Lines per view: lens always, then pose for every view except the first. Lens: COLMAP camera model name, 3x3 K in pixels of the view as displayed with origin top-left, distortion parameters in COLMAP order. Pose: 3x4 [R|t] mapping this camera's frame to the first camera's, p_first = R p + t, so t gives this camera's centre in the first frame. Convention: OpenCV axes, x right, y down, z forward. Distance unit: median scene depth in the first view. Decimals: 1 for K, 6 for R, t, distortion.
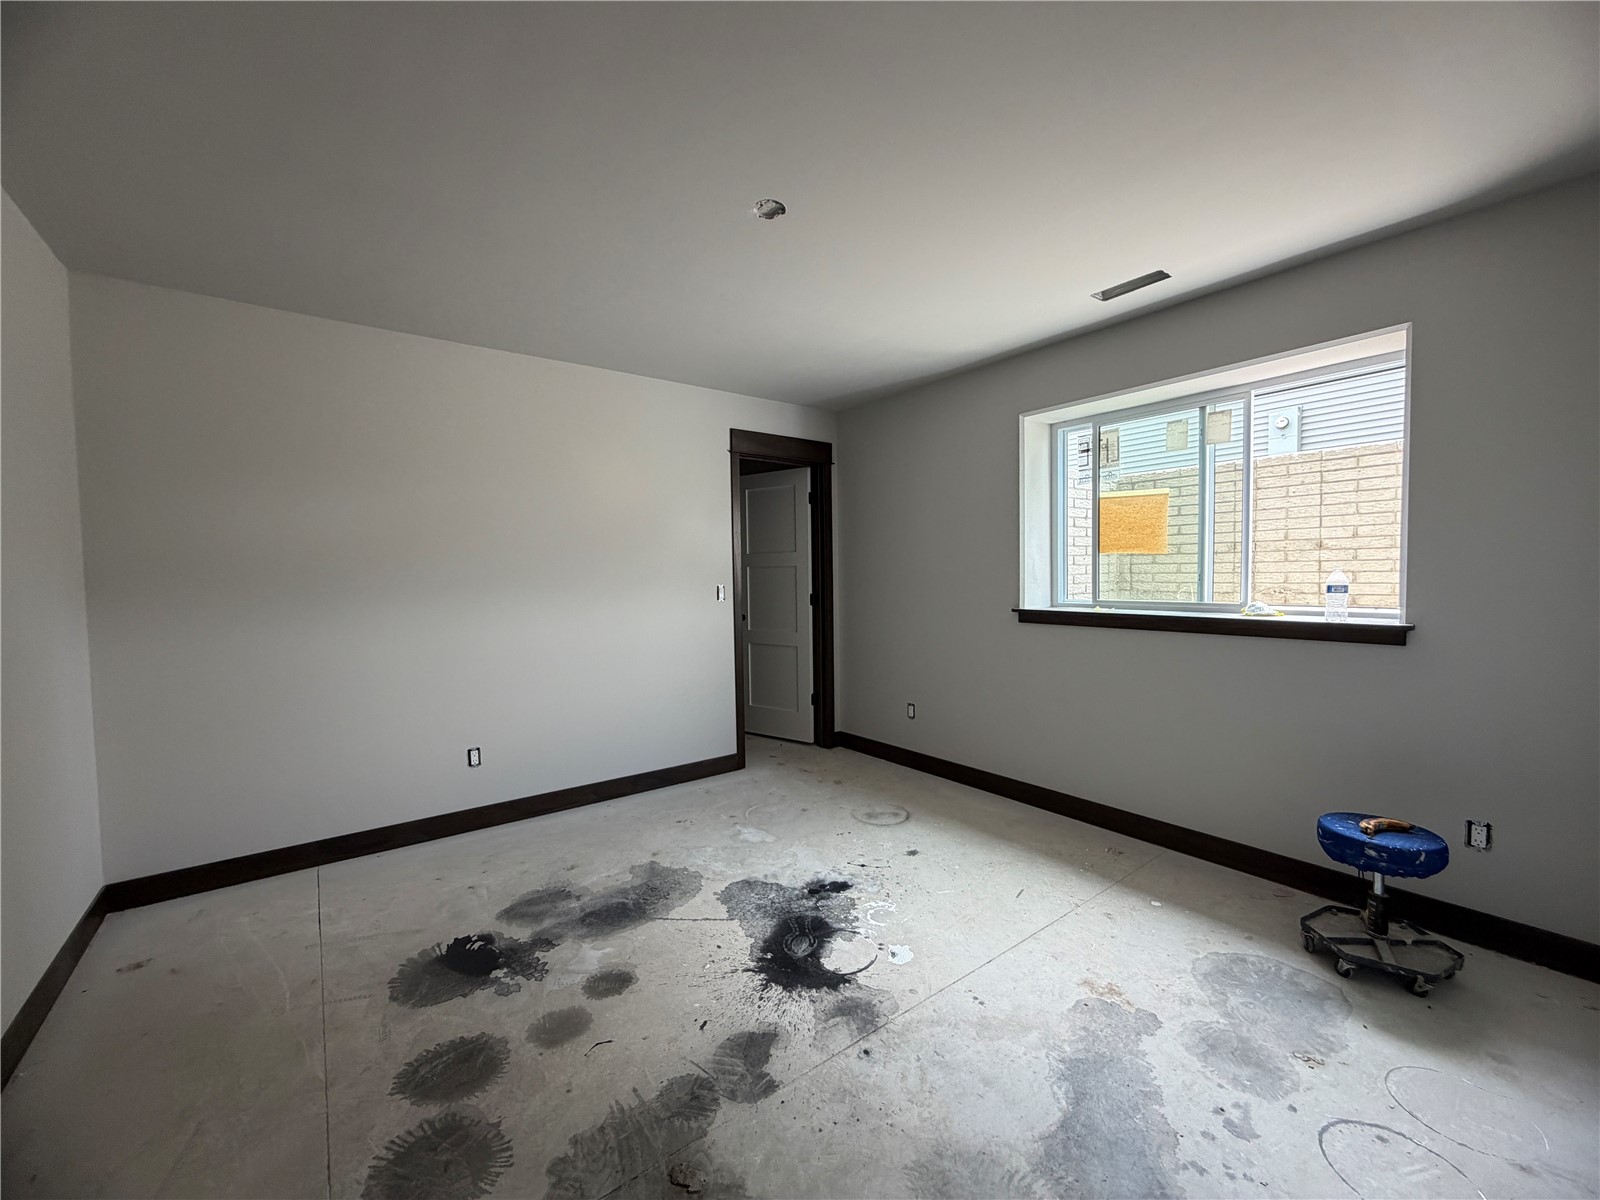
lens RADIAL K [[638.0, 0, 809.8], [0, 638.0, 605.3], [0, 0, 1]] dist [-0.000091, 0.000104]
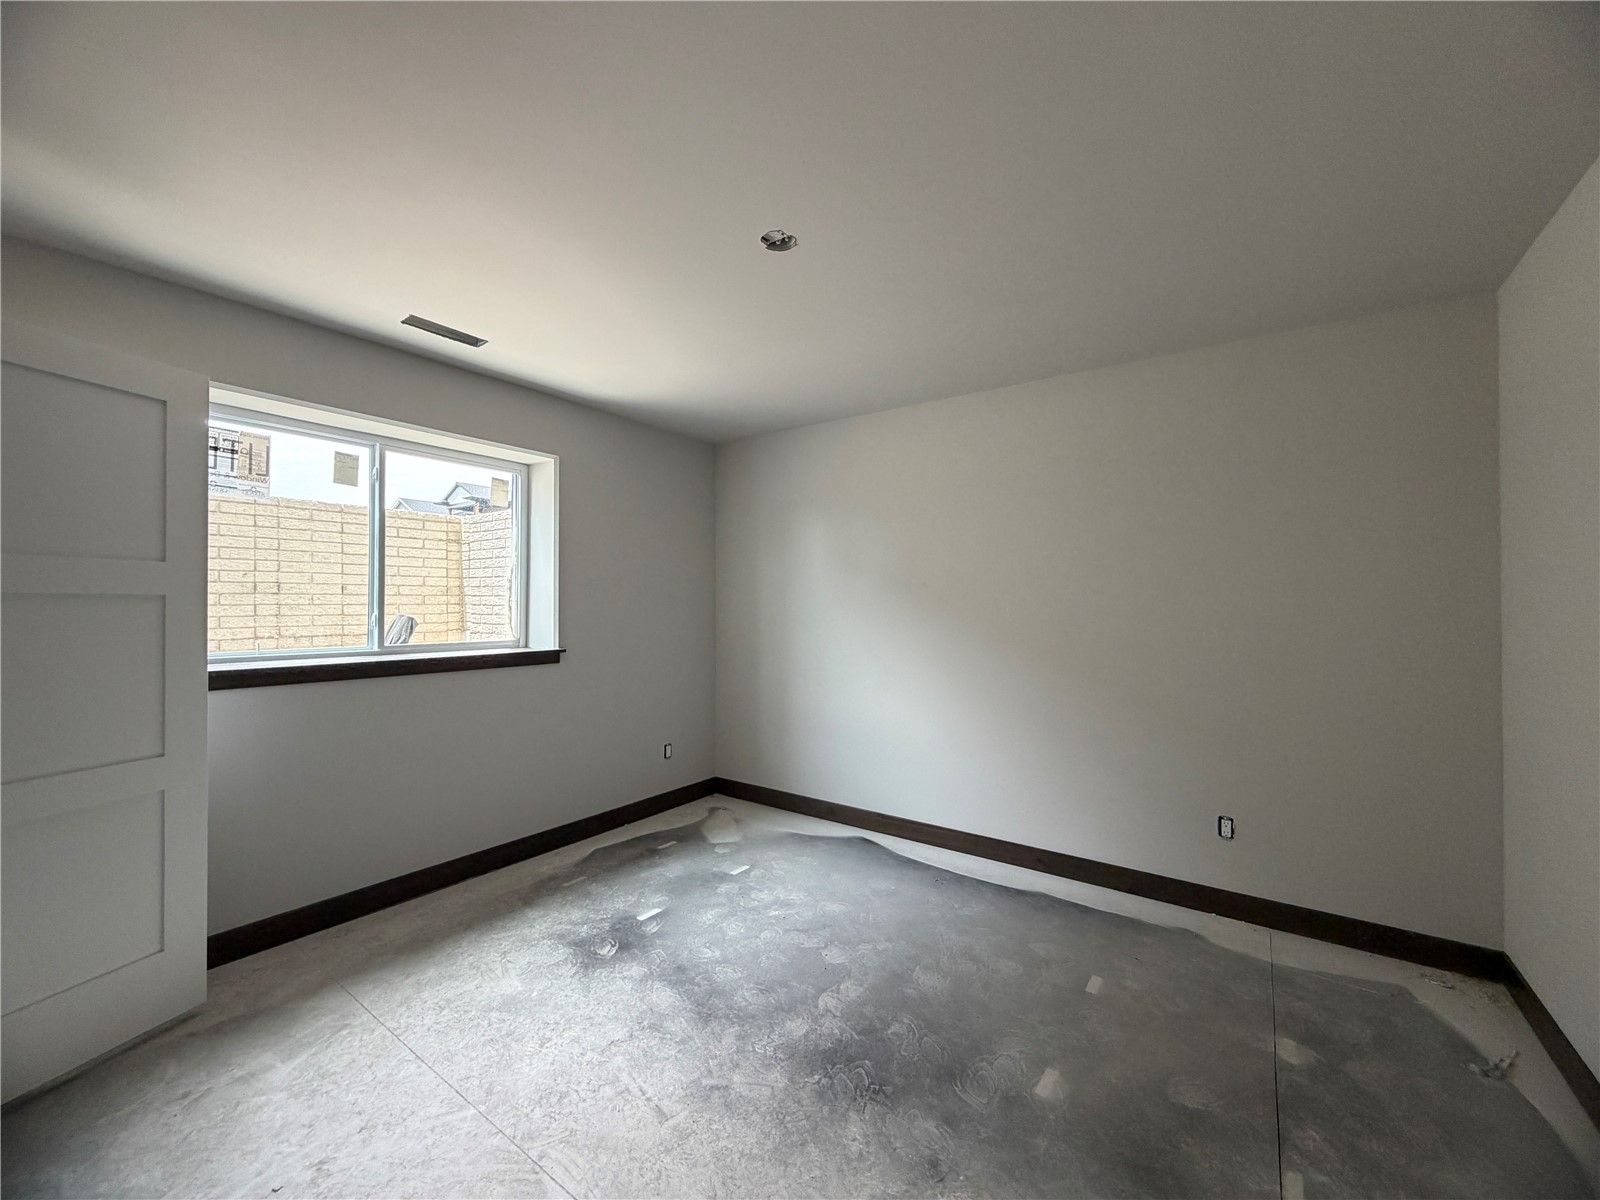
lens RADIAL K [[638.0, 0, 808.0], [0, 638.0, 596.0], [0, 0, 1]] dist [-0.000091, 0.000104]
pose [[-0.286275, 0.029291, 0.957700, -0.551841], [0.055728, 0.998350, -0.013876, -0.031955], [-0.956525, 0.049398, -0.287435, 0.680144]]
